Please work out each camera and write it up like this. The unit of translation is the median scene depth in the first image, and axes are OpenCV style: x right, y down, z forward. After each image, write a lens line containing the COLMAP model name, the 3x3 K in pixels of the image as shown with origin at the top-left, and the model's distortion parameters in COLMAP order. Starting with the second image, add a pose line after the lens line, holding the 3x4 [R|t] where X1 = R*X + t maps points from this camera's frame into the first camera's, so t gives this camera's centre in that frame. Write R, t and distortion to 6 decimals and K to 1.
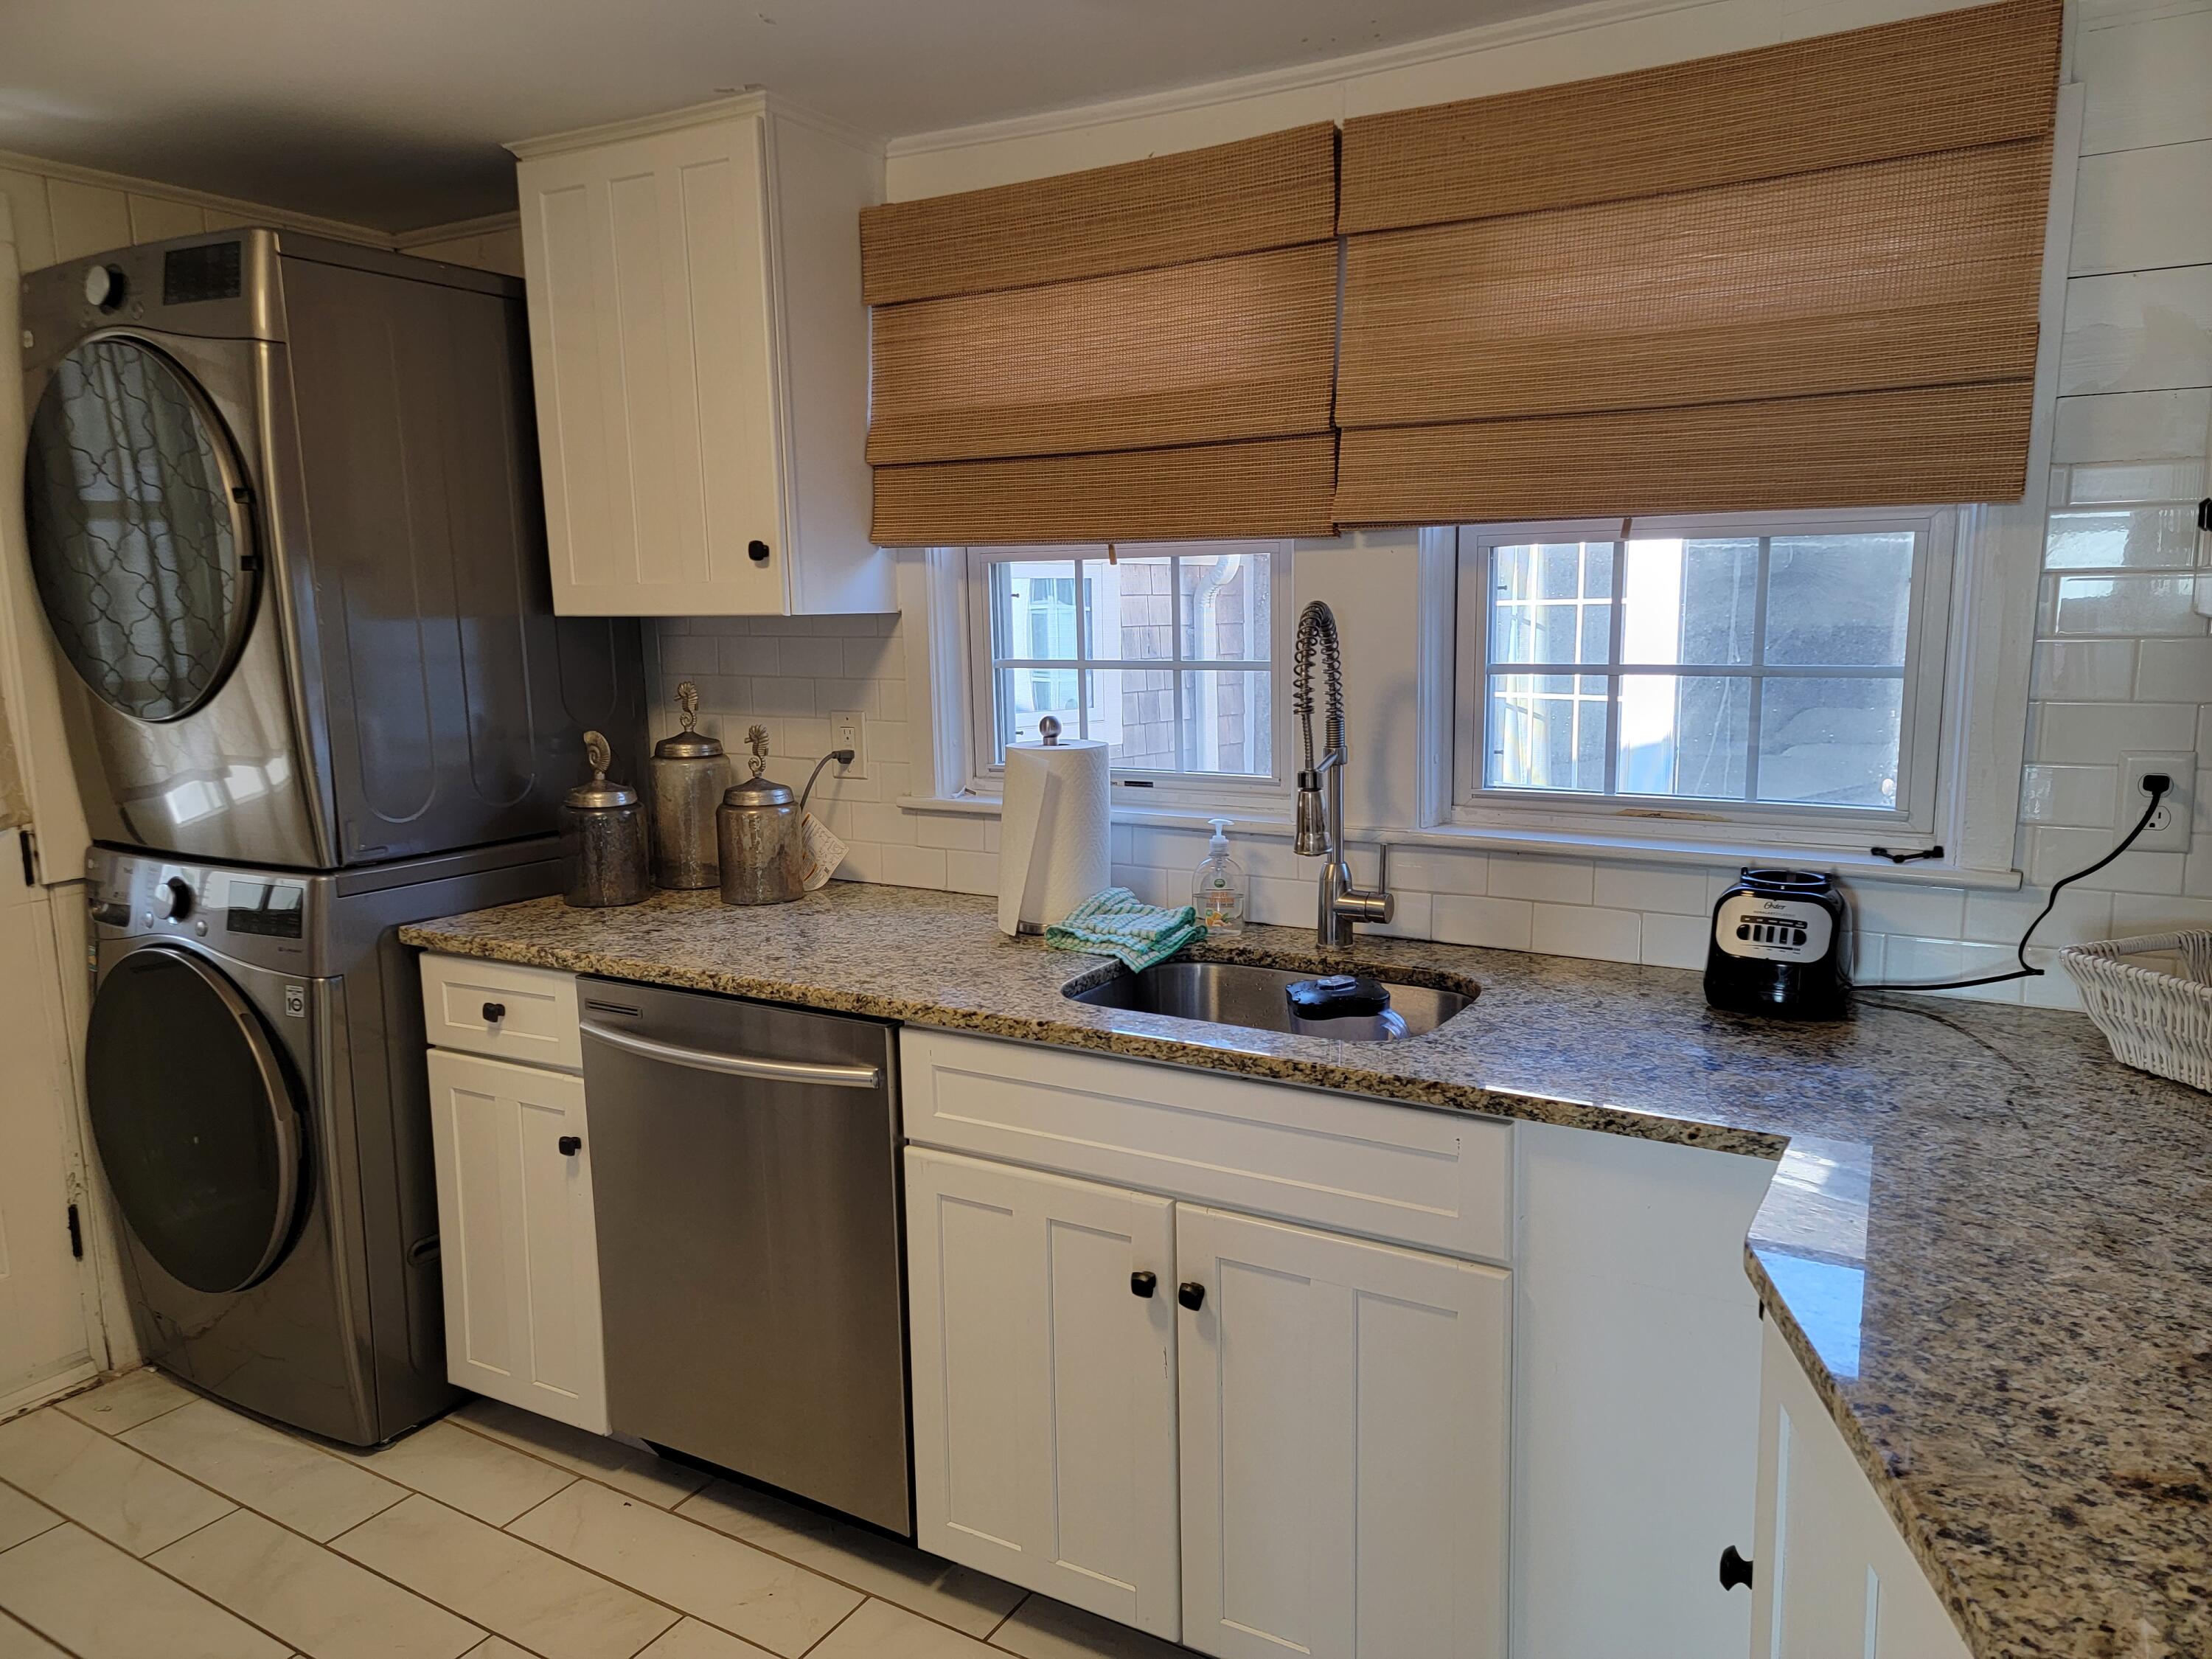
lens RADIAL K [[1534.3, 0, 1114.6], [0, 1534.3, 846.9], [0, 0, 1]] dist [0.048094, -0.034721]
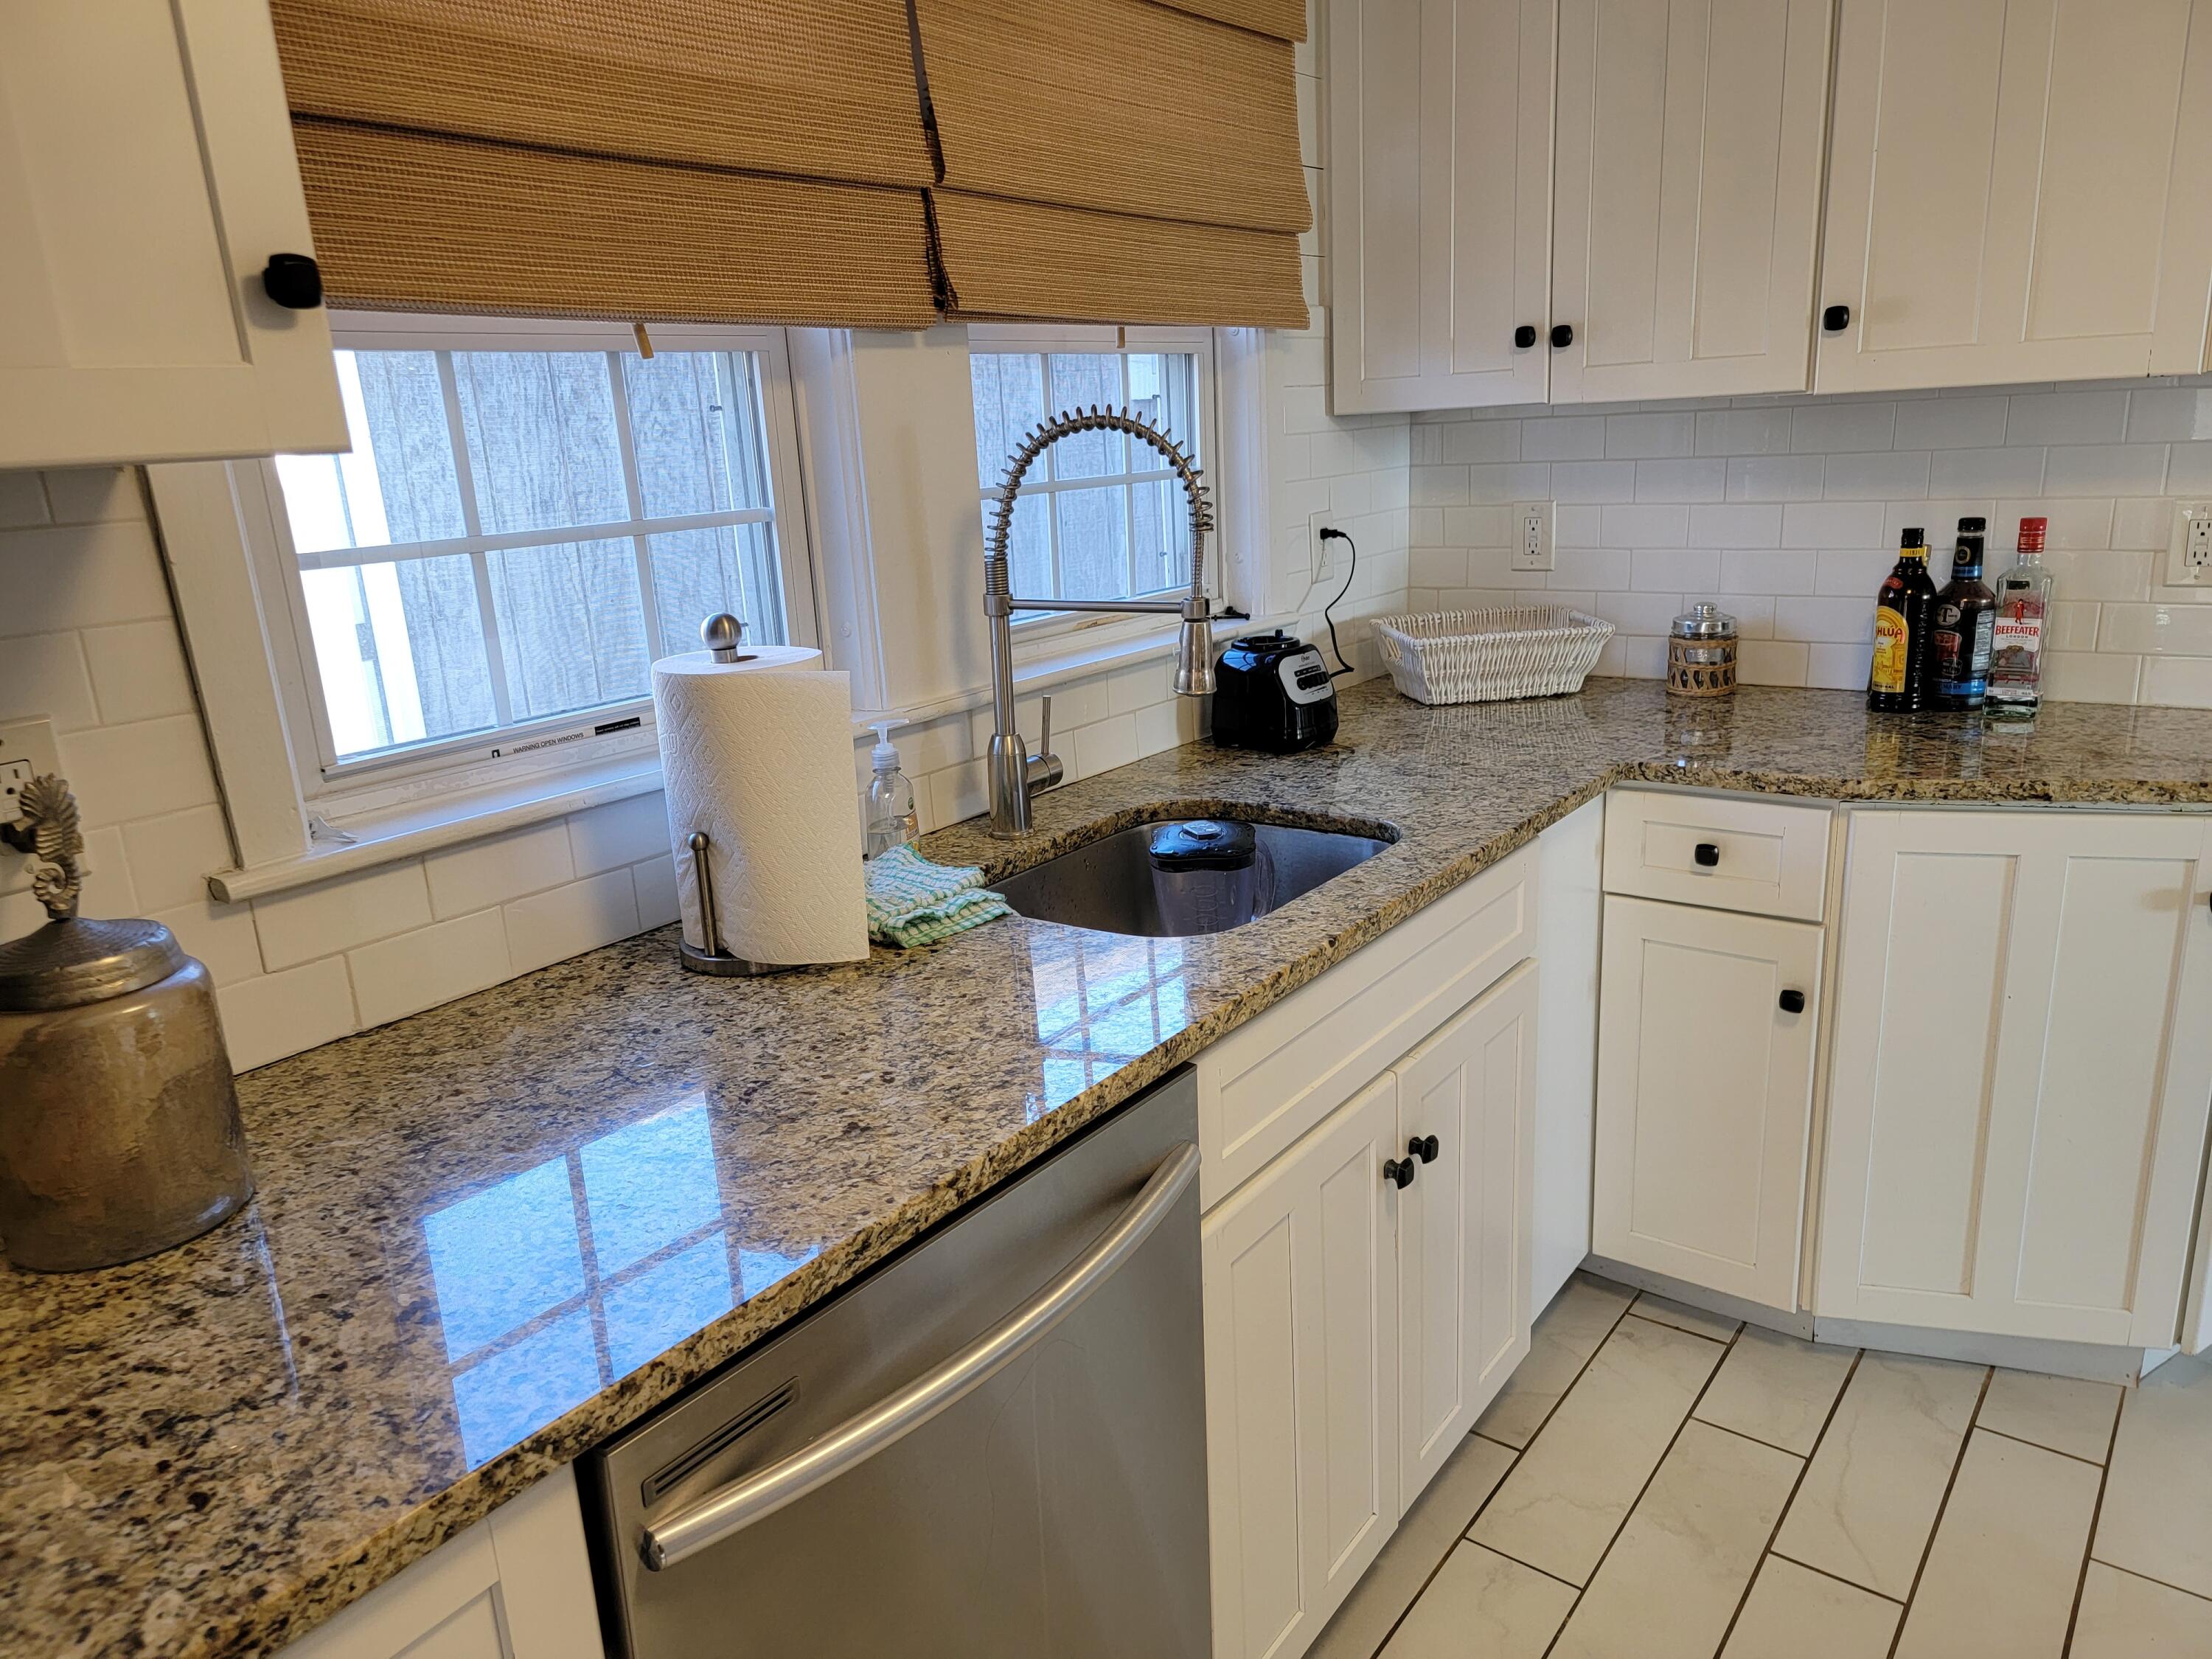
lens RADIAL K [[1520.3, 0, 1095.8], [0, 1520.3, 851.4], [0, 0, 1]] dist [0.033681, -0.003998]
pose [[0.118436, -0.260300, 0.958236, -0.655242], [0.214539, 0.948943, 0.231259, -0.109156], [-0.969508, 0.178189, 0.168233, 0.821284]]
